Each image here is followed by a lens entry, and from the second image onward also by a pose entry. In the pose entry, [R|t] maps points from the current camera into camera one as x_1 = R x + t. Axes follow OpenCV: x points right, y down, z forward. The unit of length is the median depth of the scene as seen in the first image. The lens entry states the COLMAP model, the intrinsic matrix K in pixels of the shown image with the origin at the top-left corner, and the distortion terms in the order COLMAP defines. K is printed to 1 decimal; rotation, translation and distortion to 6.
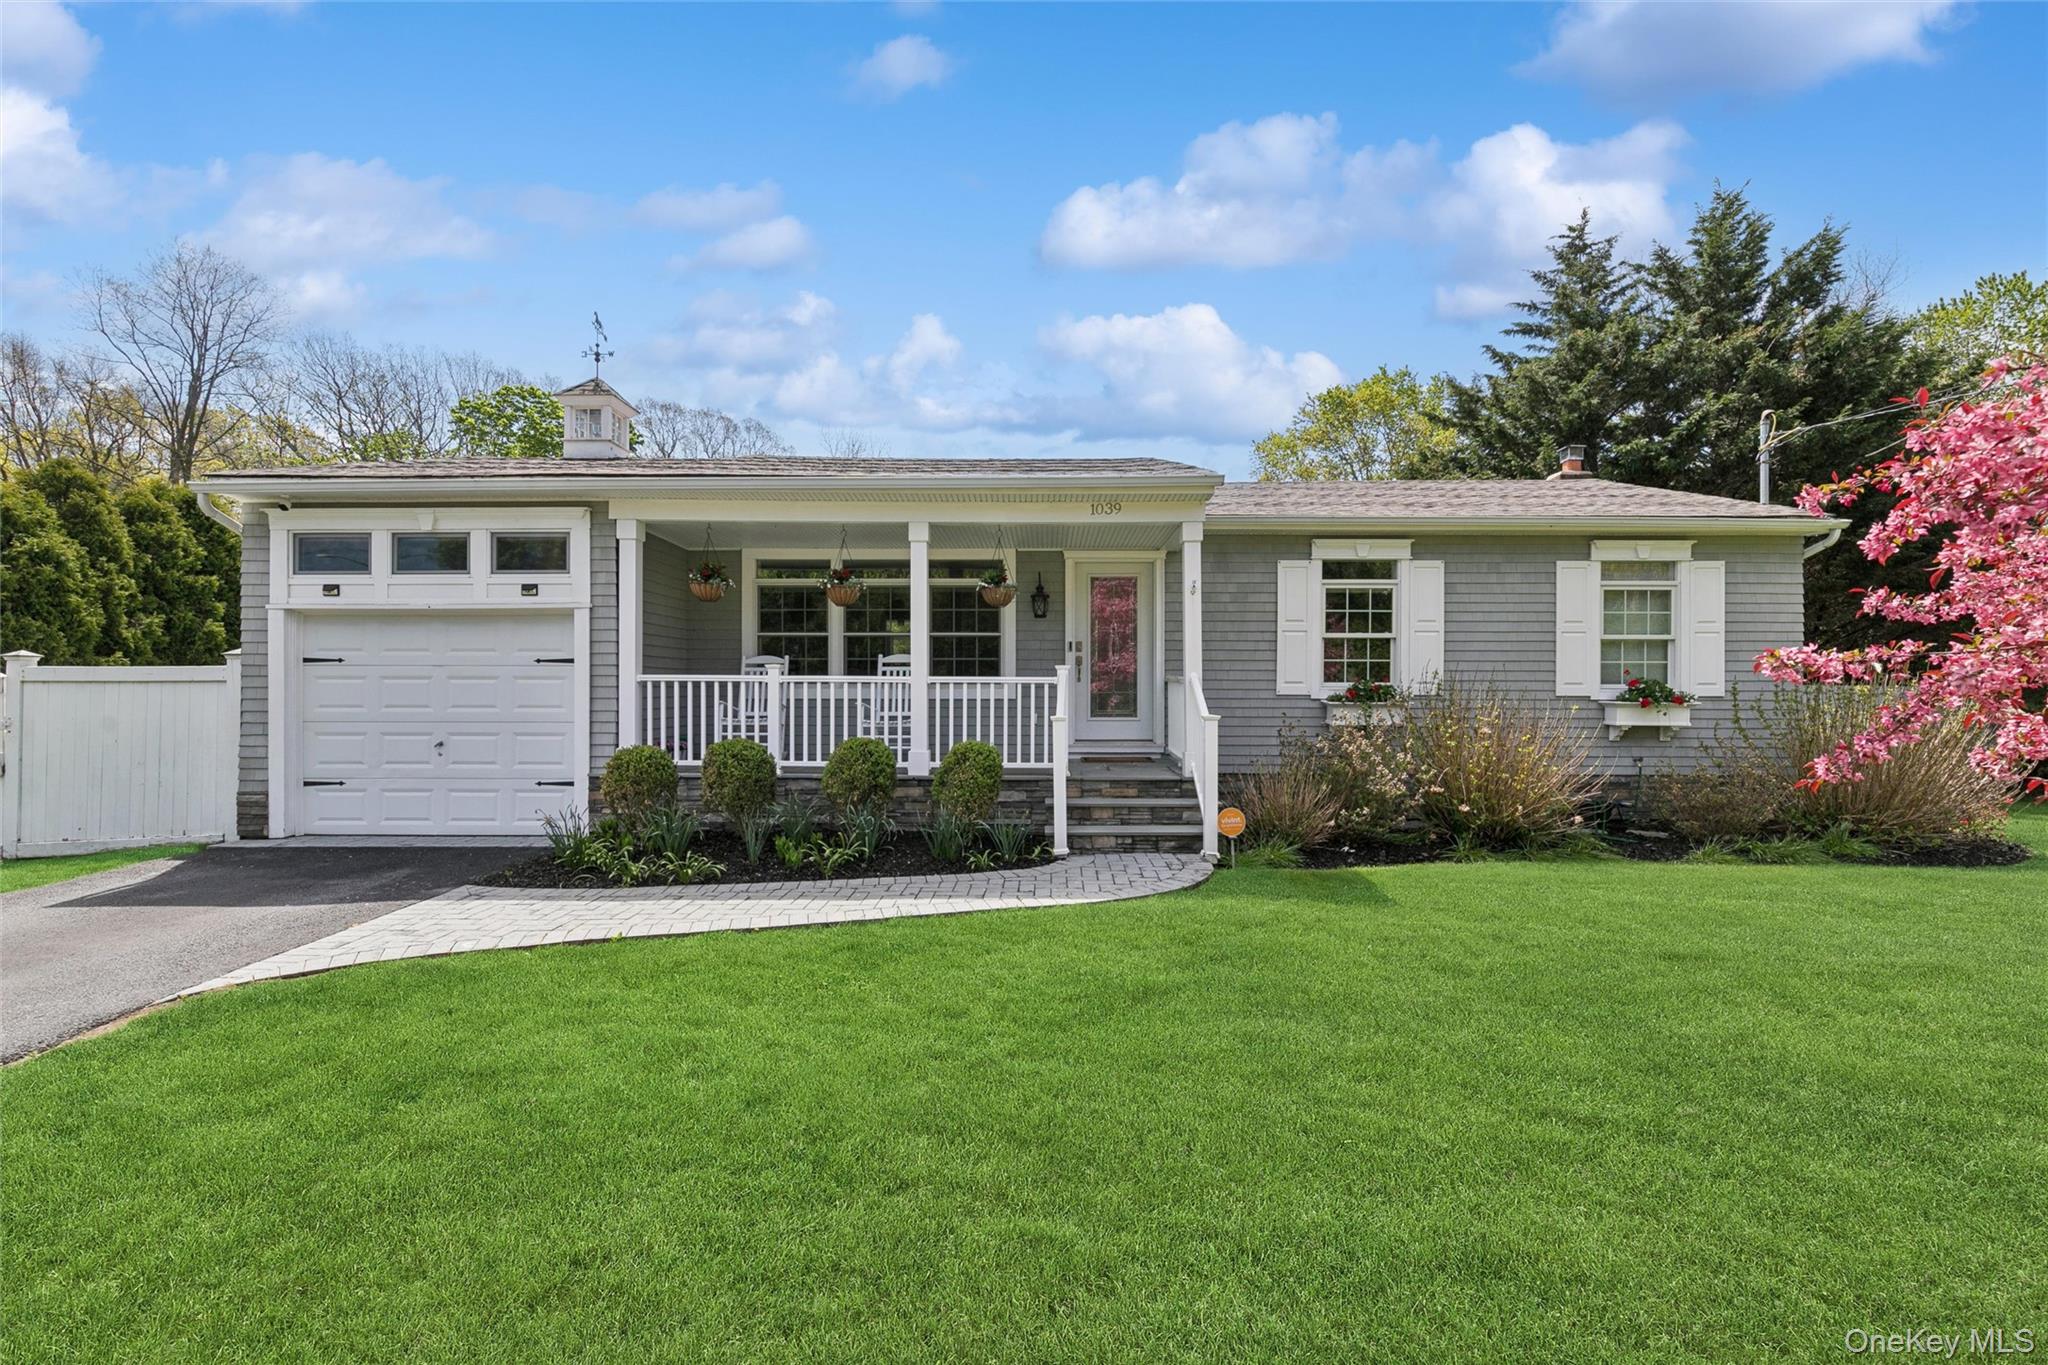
lens RADIAL K [[897.8, 0, 1027.3], [0, 897.8, 686.4], [0, 0, 1]] dist [0.002862, 0.000269]
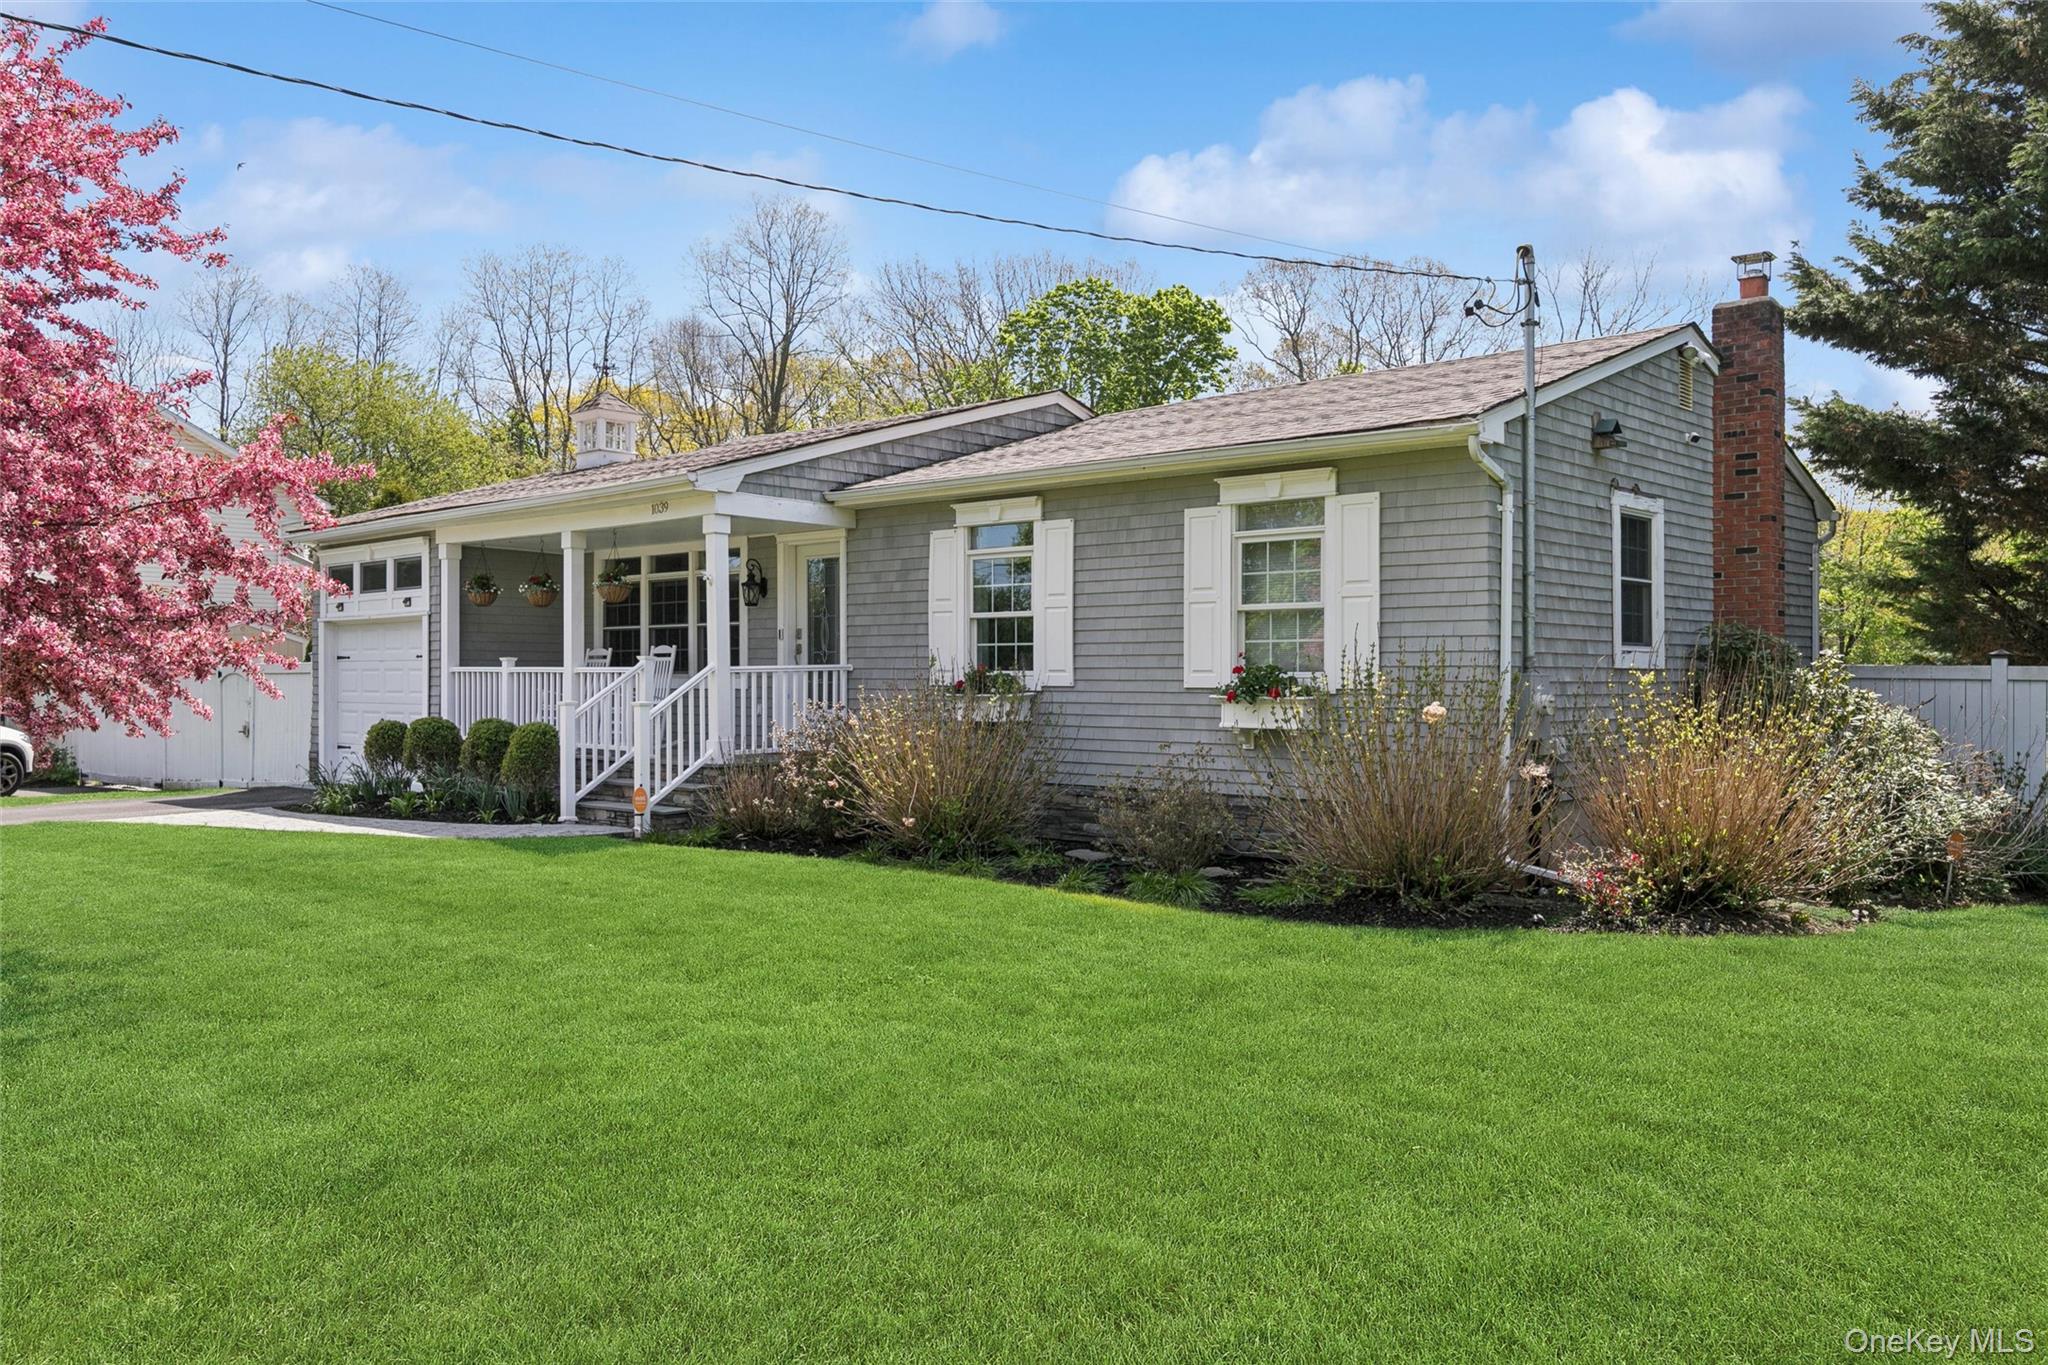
lens RADIAL K [[1585.8, 0, 1024.0], [0, 1585.8, 682.5], [0, 0, 1]] dist [0.007587, 0.003316]
pose [[0.741458, 0.000445, -0.670999, 1.402676], [-0.001044, 0.999999, -0.000490, 0.007207], [0.670999, 0.001064, 0.741458, -0.082345]]
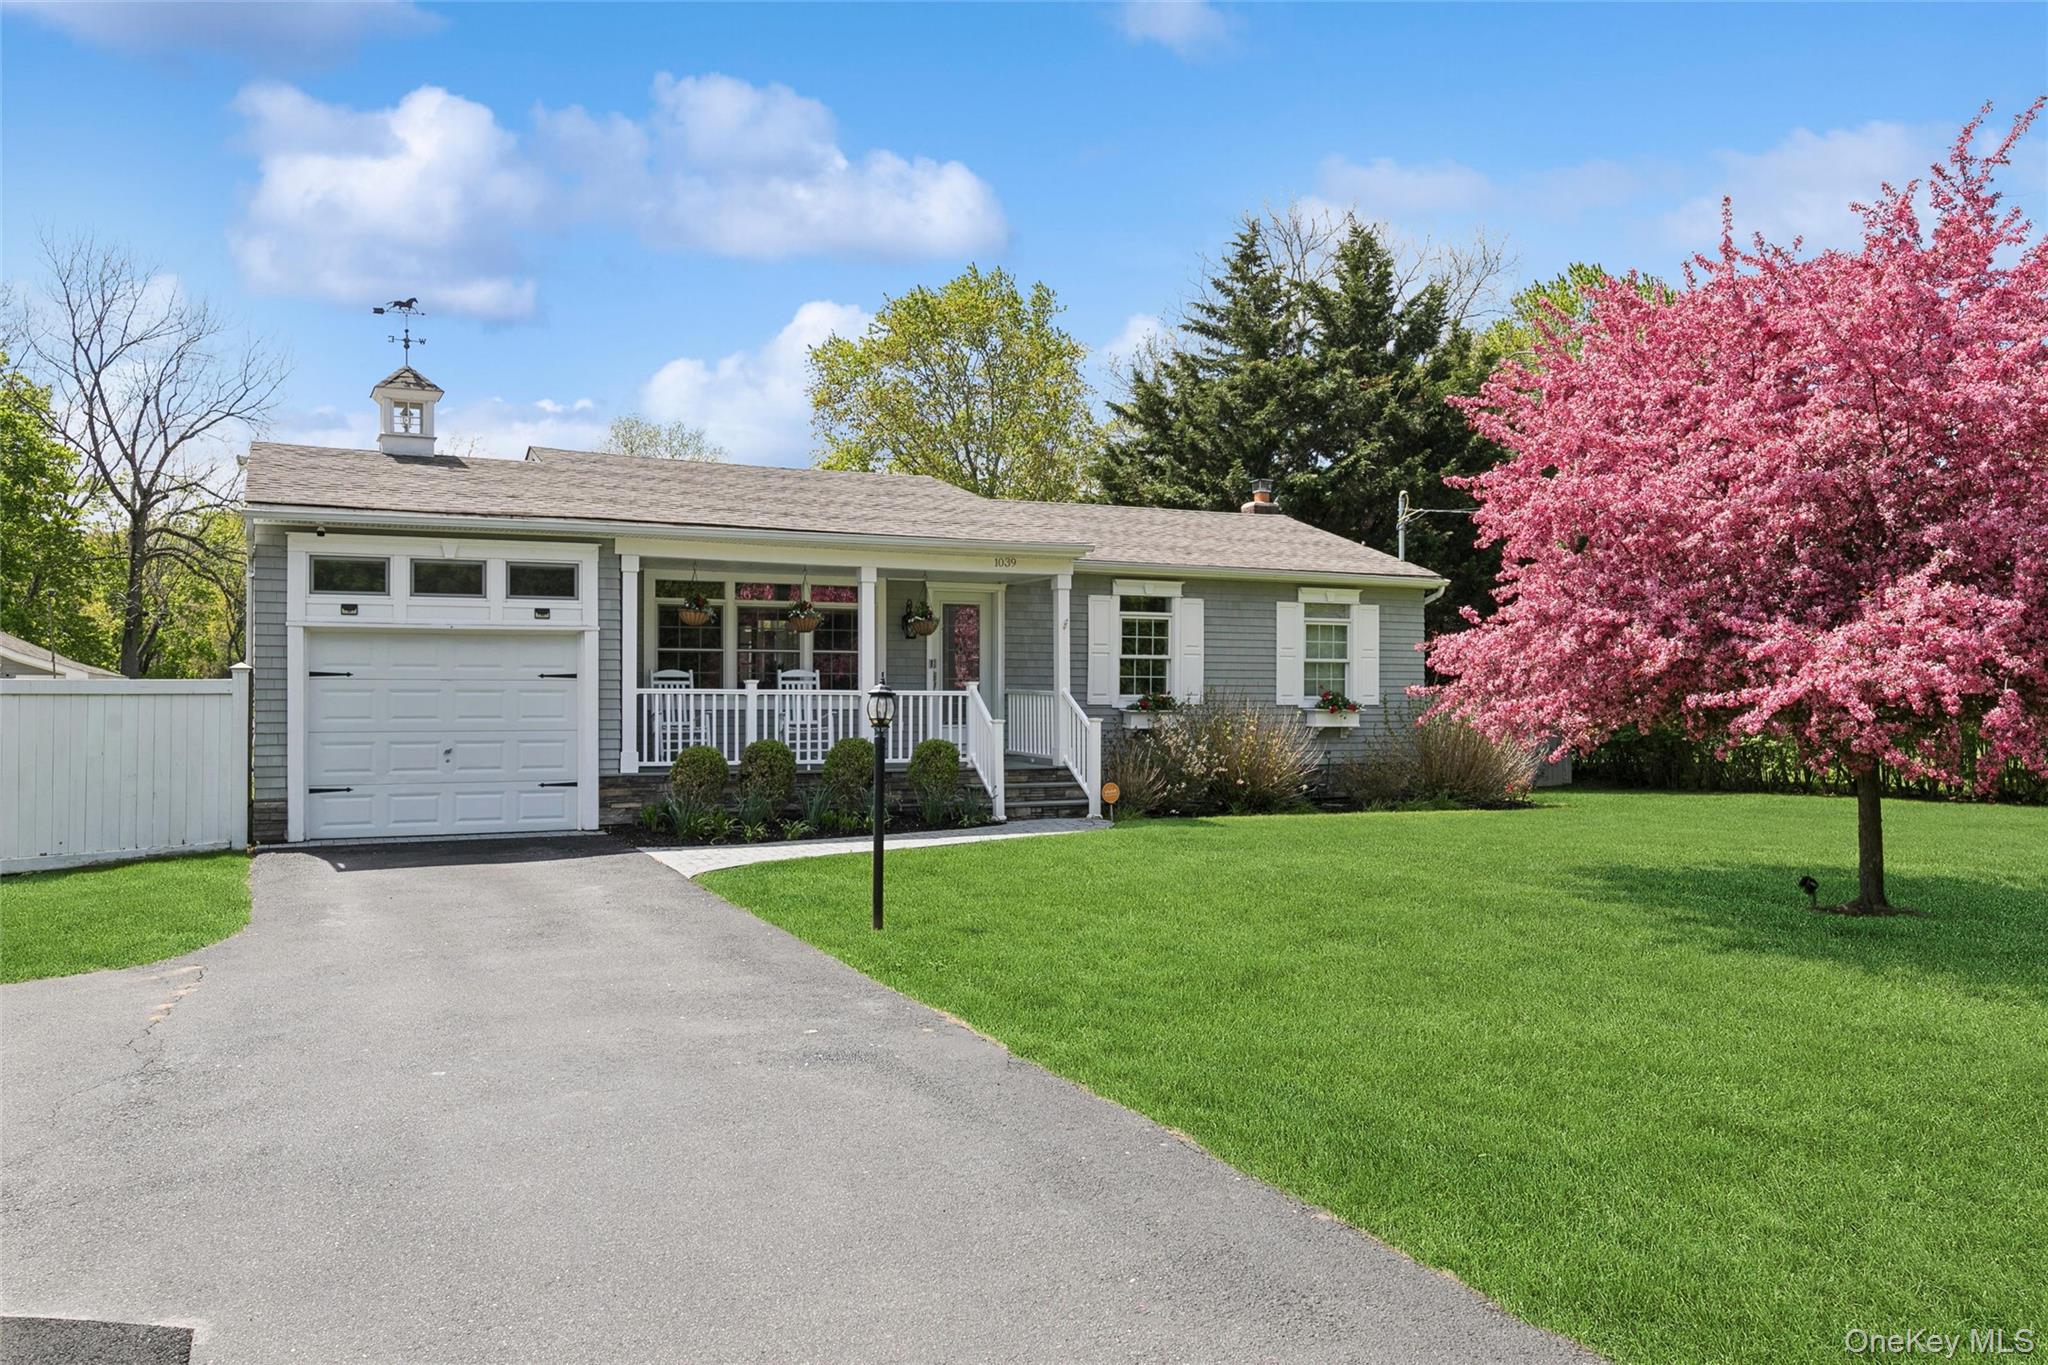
lens RADIAL K [[1585.8, 0, 1024.0], [0, 1585.8, 682.5], [0, 0, 1]] dist [0.007587, 0.003316]
pose [[0.896710, 0.003234, 0.442606, -0.769024], [0.000319, 0.999968, -0.007953, -0.003823], [-0.442618, 0.007273, 0.896681, -0.914302]]
